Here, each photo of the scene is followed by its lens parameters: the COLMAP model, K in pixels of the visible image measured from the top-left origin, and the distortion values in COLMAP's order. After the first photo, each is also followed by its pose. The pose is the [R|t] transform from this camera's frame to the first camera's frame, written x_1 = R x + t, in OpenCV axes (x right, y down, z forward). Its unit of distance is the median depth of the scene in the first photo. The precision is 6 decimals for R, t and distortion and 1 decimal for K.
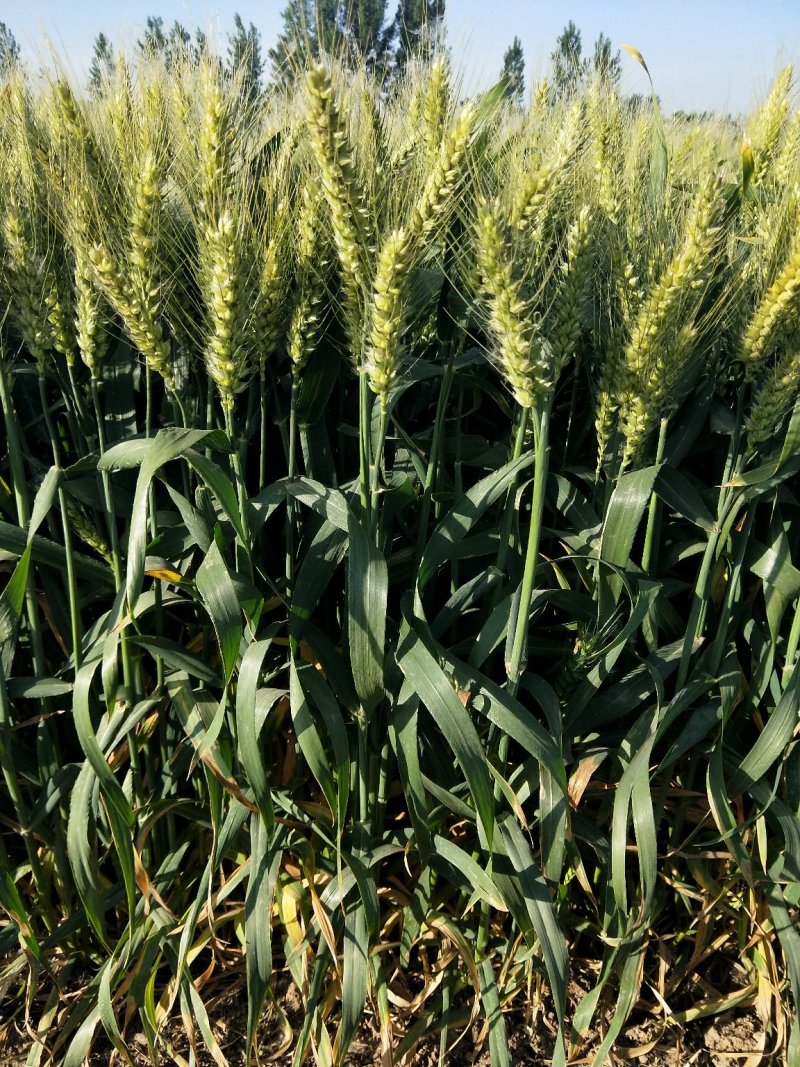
lens RADIAL K [[921.9, 0, 406.5], [0, 921.9, 541.5], [0, 0, 1]] dist [0.033001, -0.098221]
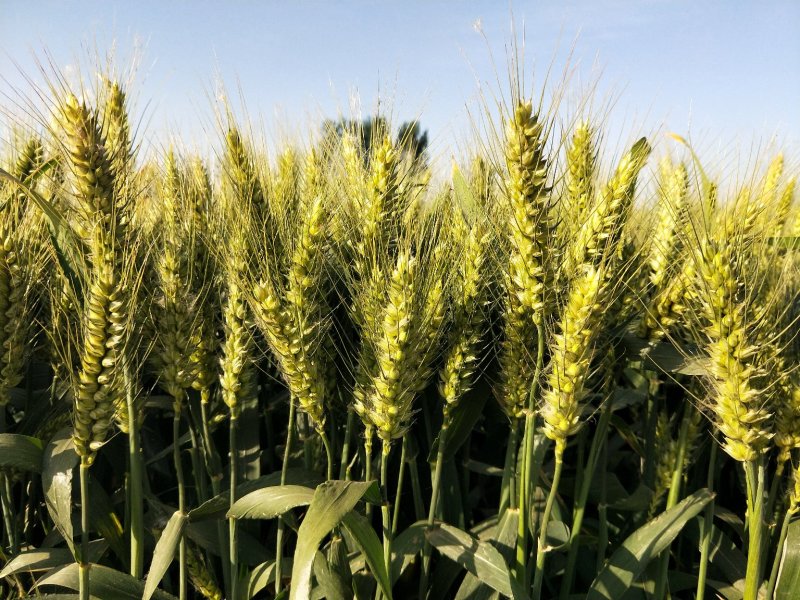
lens RADIAL K [[691.2, 0, 407.2], [0, 691.2, 300.4], [0, 0, 1]] dist [0.033001, -0.098221]
pose [[0.999871, 0.007958, 0.013984, -0.182380], [-0.003446, 0.954860, -0.297035, -0.087681], [-0.015717, 0.296948, 0.954764, 0.306377]]
